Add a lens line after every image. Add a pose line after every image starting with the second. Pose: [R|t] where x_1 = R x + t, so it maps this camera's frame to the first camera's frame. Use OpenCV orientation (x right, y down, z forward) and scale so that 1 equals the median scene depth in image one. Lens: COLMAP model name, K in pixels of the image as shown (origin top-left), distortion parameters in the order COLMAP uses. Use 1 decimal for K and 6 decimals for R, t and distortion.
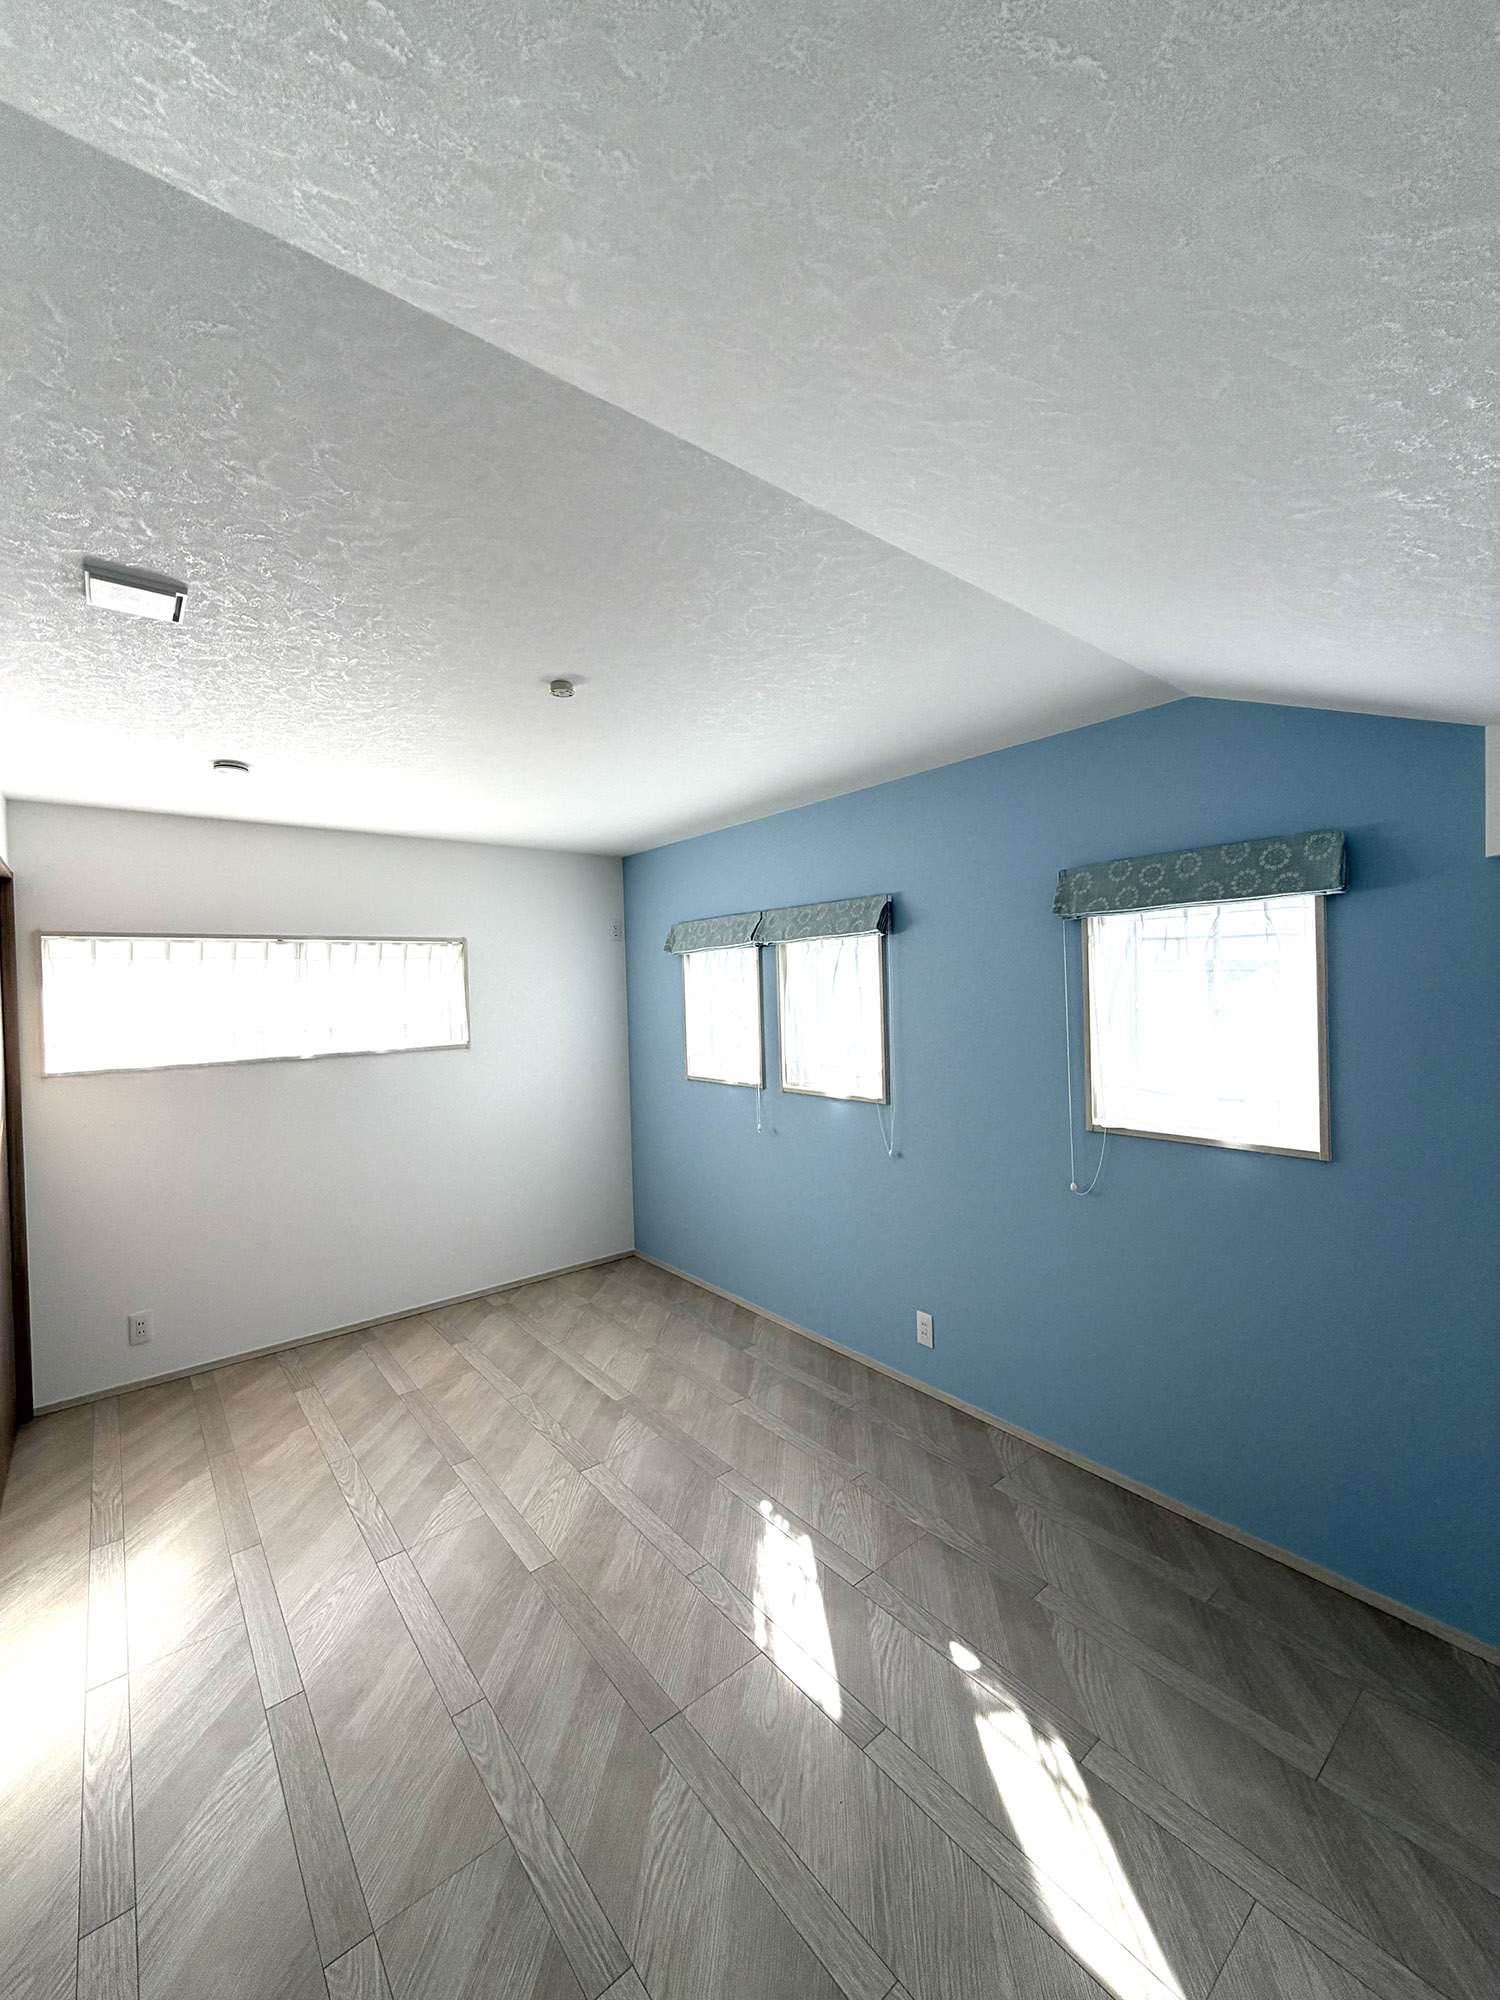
lens RADIAL K [[792.2, 0, 741.8], [0, 792.2, 1011.8], [0, 0, 1]] dist [0.000067, 0.000414]
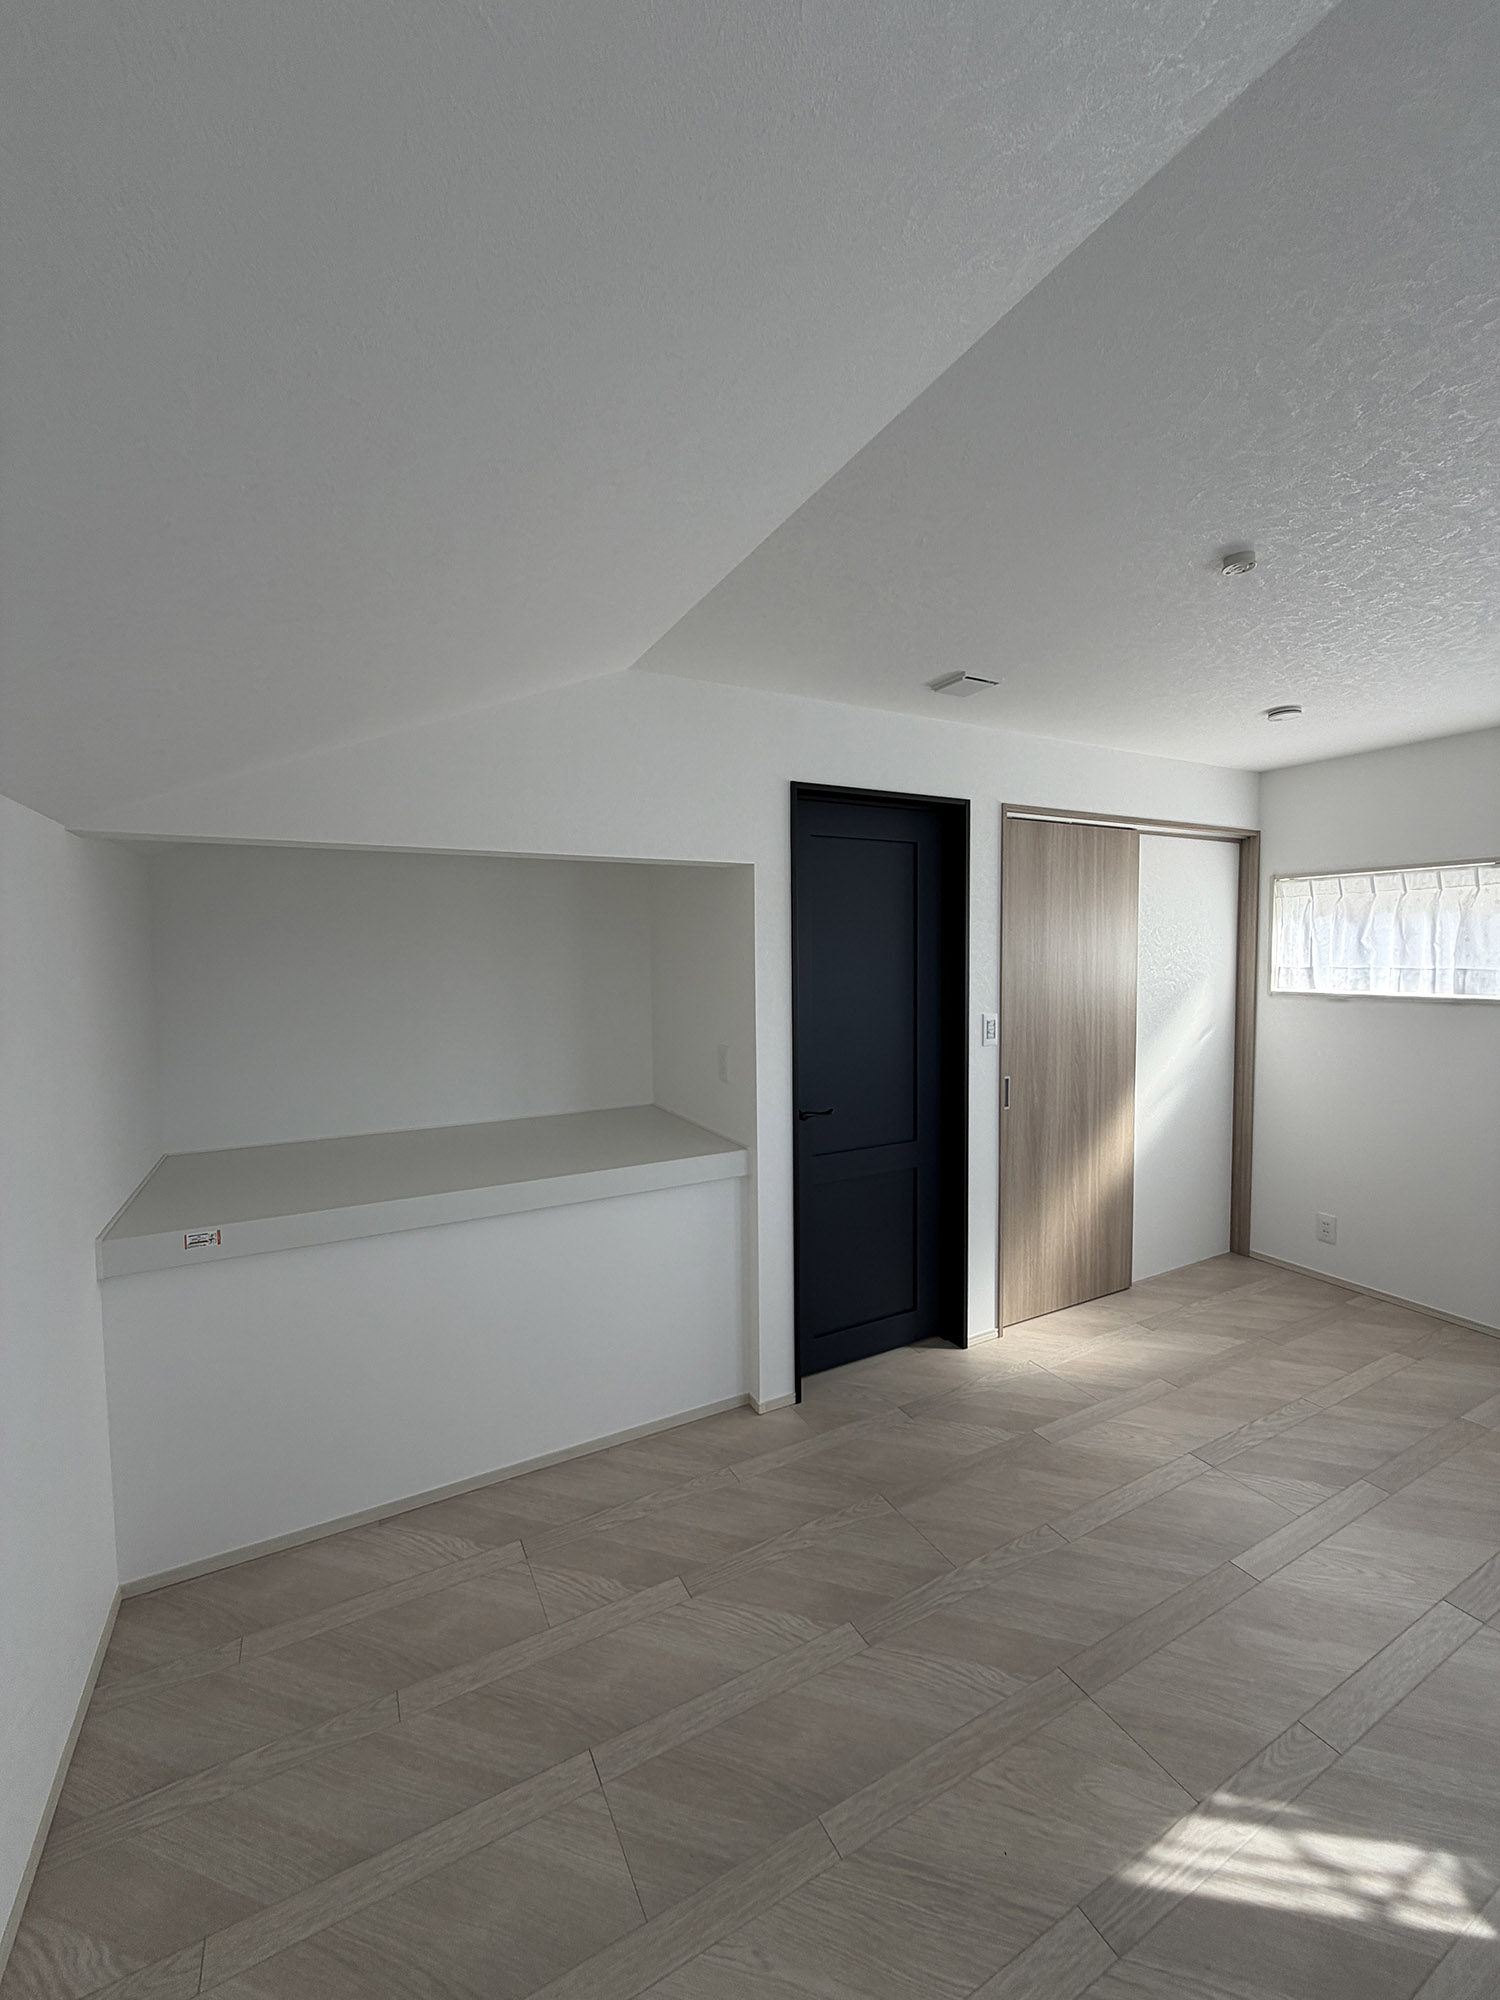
lens RADIAL K [[792.2, 0, 742.7], [0, 792.2, 988.8], [0, 0, 1]] dist [0.000067, 0.000414]
pose [[-0.190892, 0.075902, -0.978672, 0.725101], [-0.015863, 0.996637, 0.080389, -0.014596], [0.981483, 0.030870, -0.189046, 0.640057]]
